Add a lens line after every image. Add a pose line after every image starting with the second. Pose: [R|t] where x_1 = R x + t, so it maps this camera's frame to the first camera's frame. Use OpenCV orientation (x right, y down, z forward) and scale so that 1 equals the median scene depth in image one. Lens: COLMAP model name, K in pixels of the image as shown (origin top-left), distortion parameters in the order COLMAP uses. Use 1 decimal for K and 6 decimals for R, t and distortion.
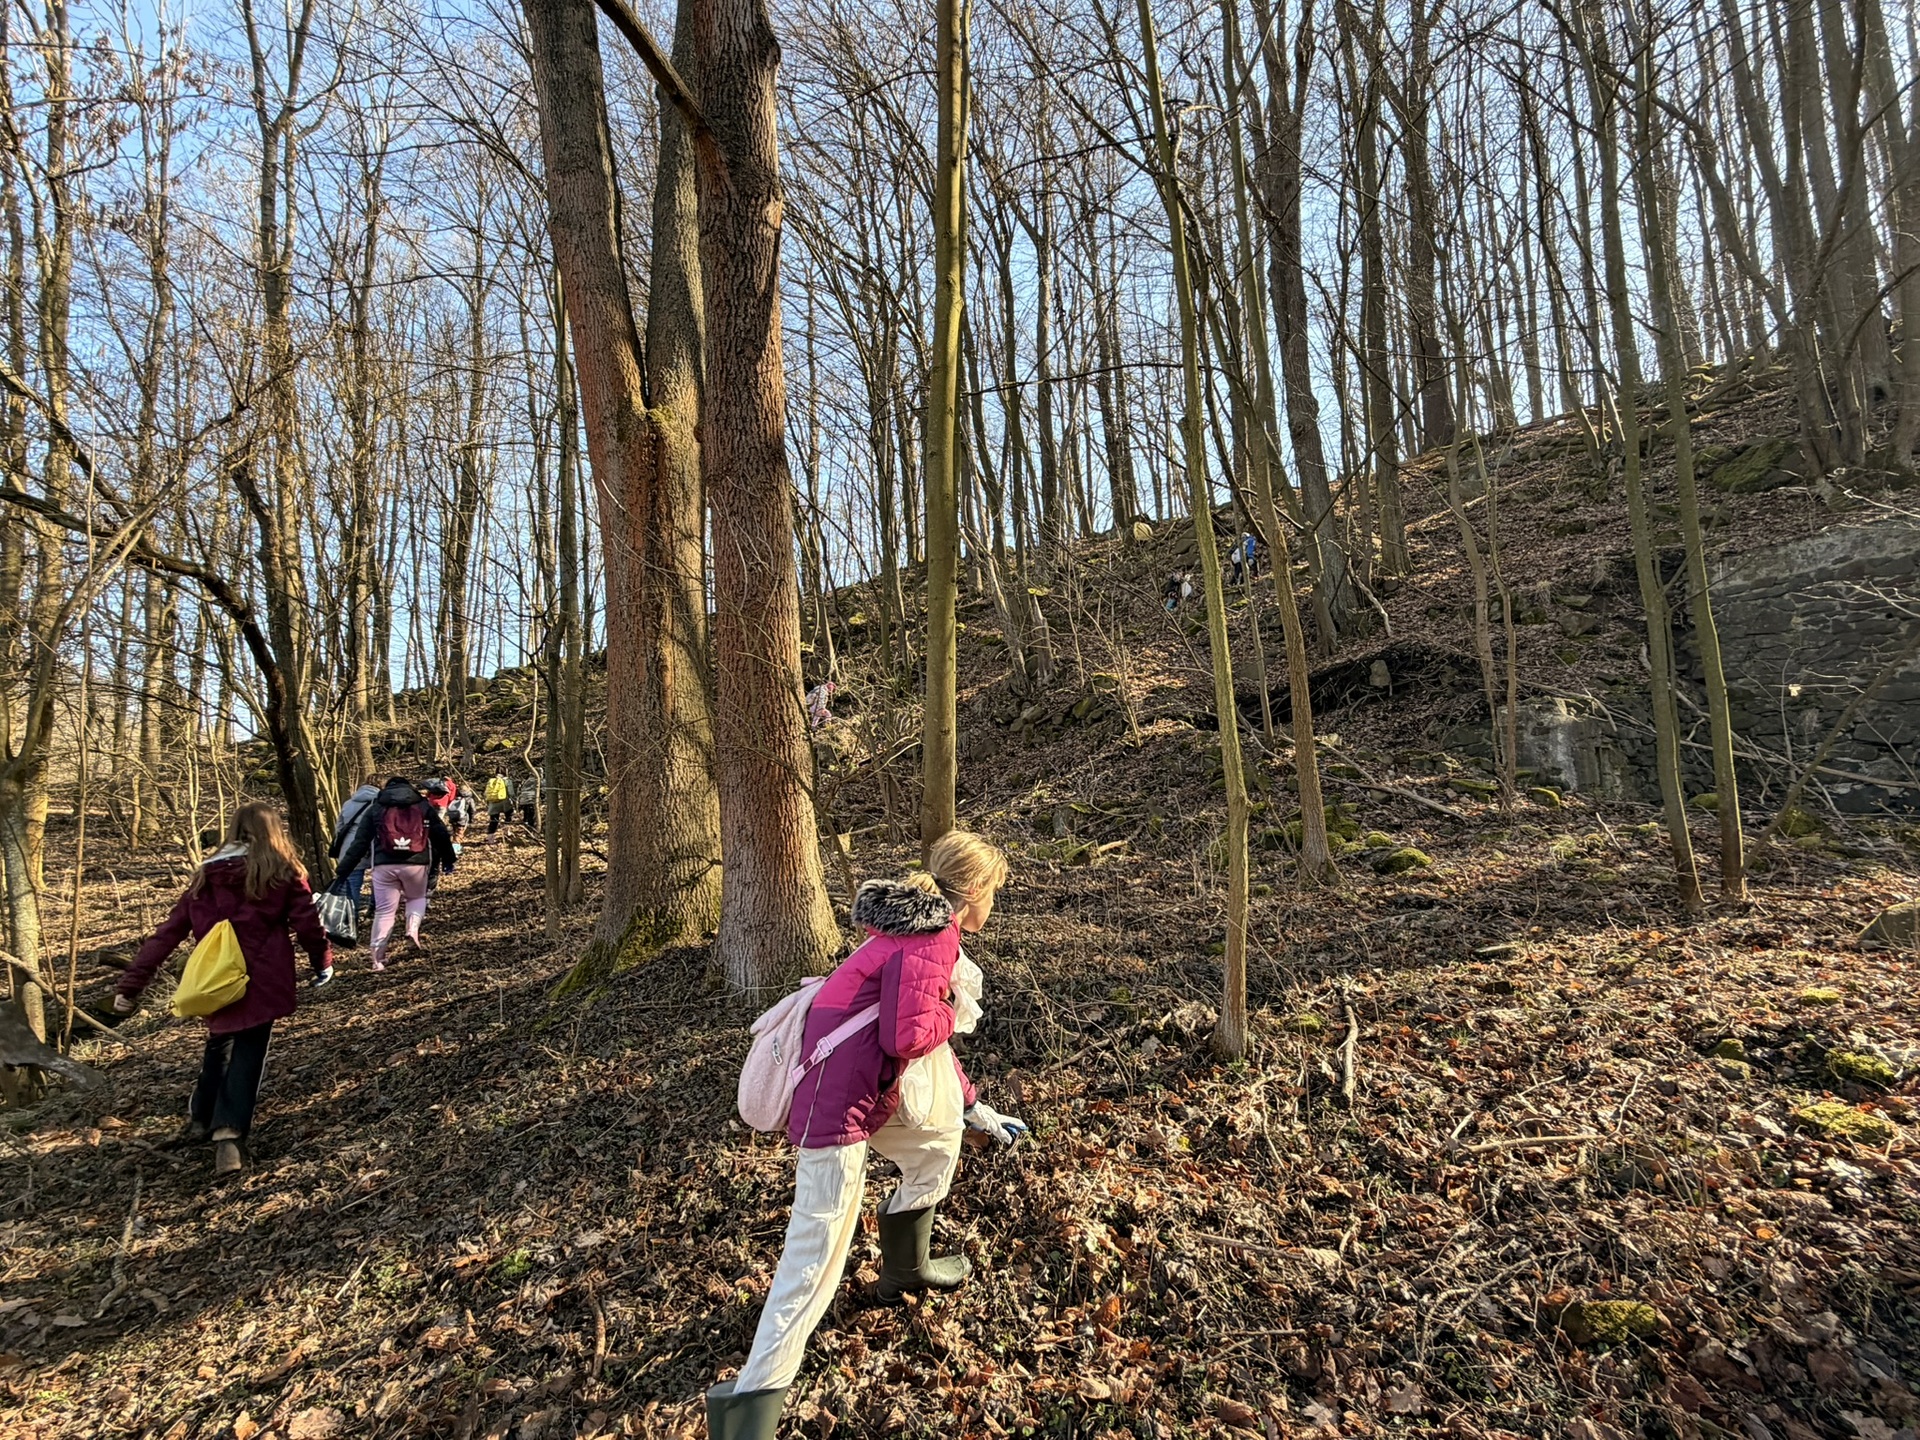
lens RADIAL K [[836.7, 0, 961.8], [0, 836.7, 711.3], [0, 0, 1]] dist [-0.002461, 0.000392]
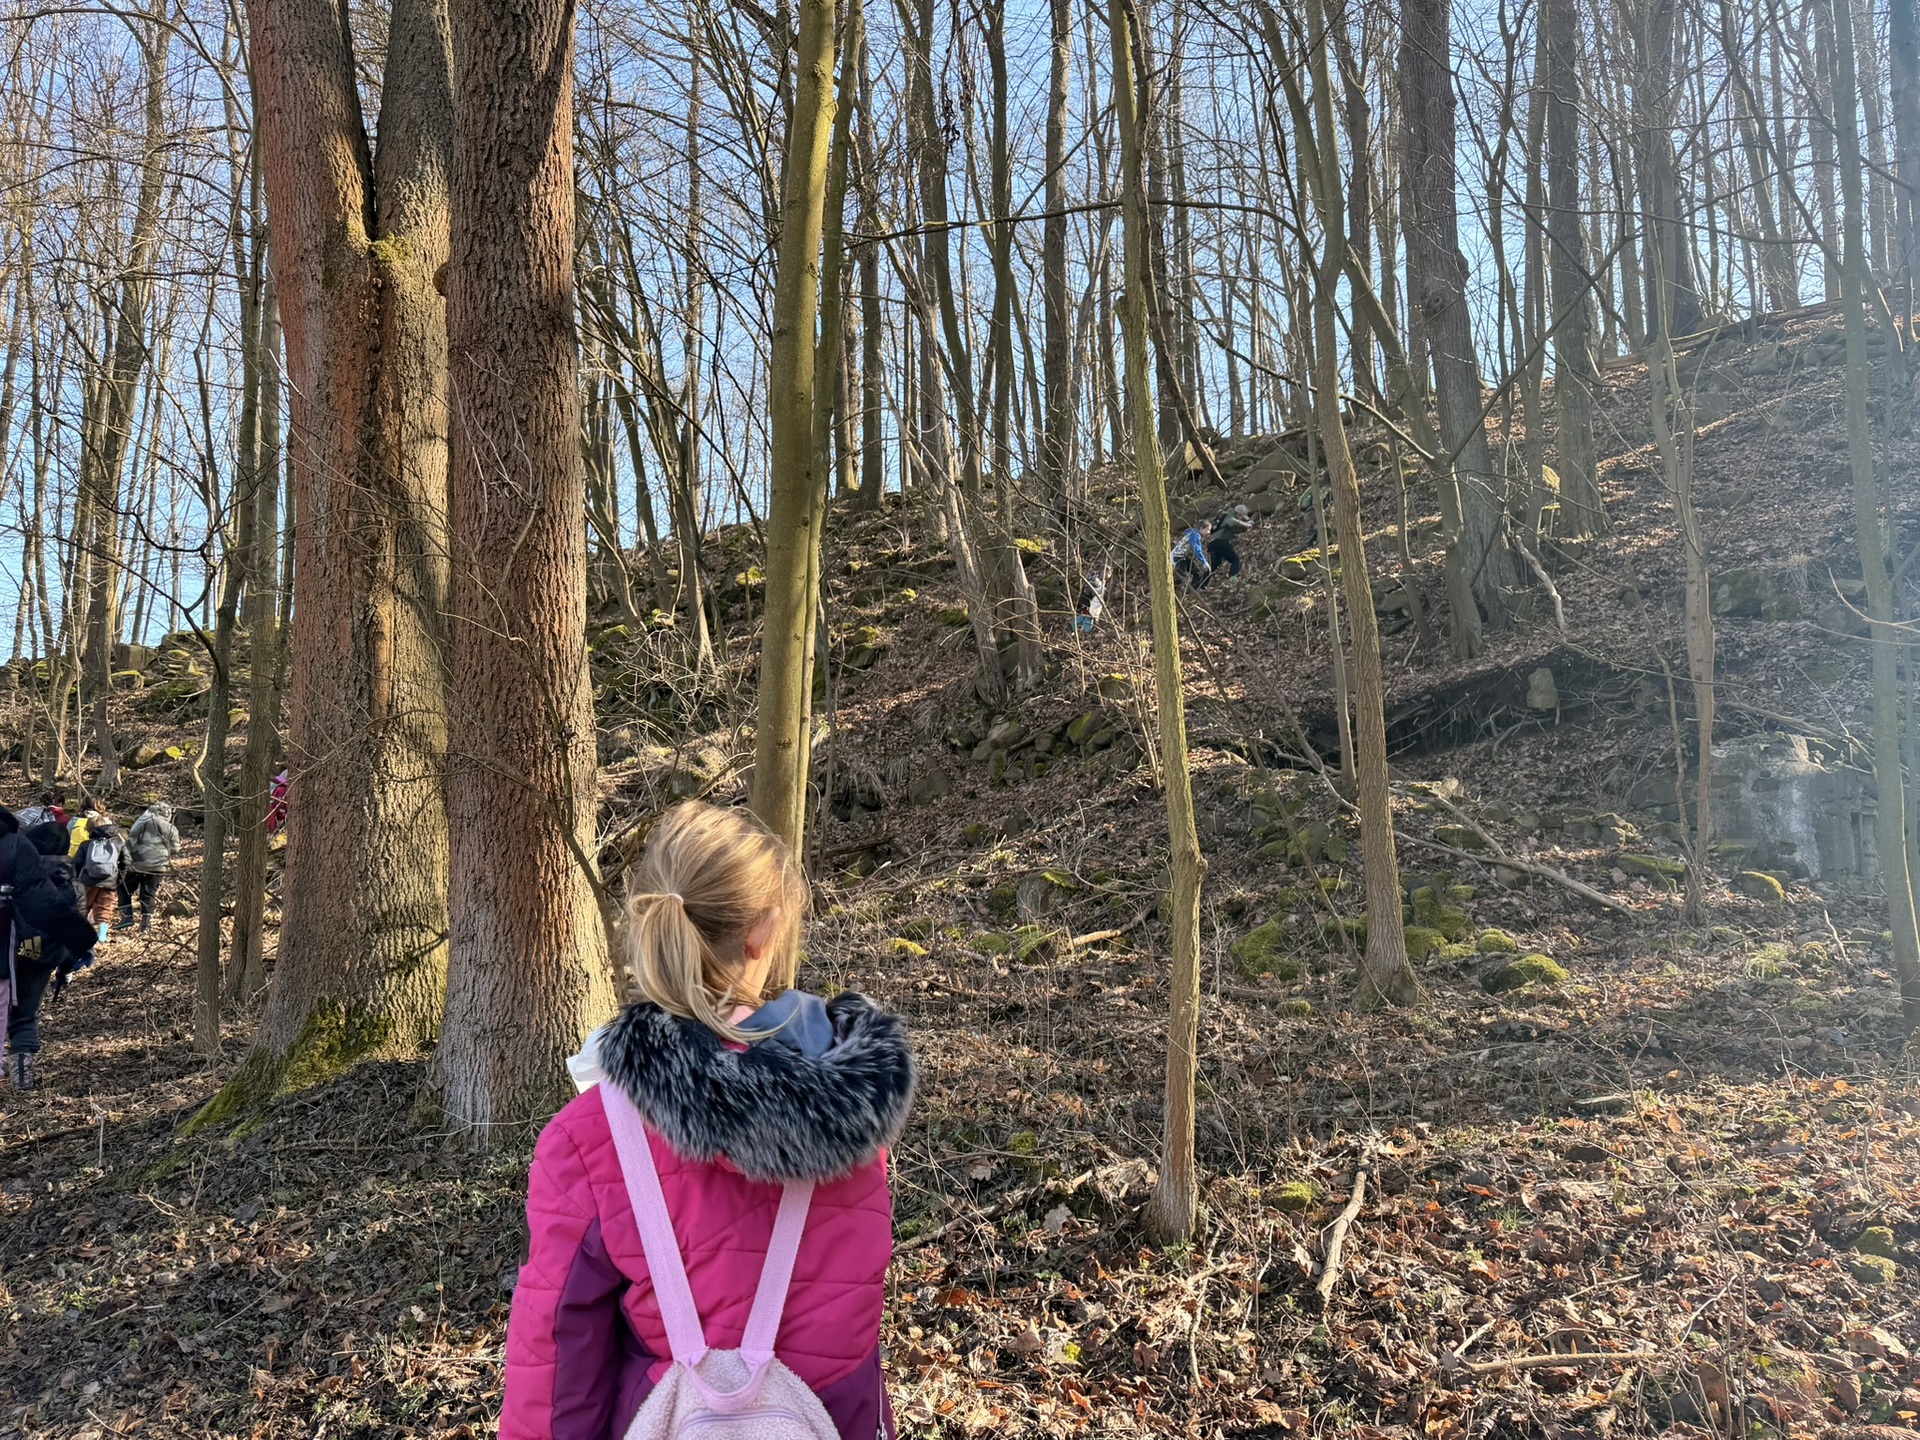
lens RADIAL K [[1347.1, 0, 960.1], [0, 1347.1, 719.7], [0, 0, 1]] dist [0.020863, -0.025024]
pose [[0.999239, 0.035111, 0.017000, 0.083200], [-0.034967, 0.999350, -0.008735, 0.007102], [-0.017296, 0.008134, 0.999817, -0.066034]]
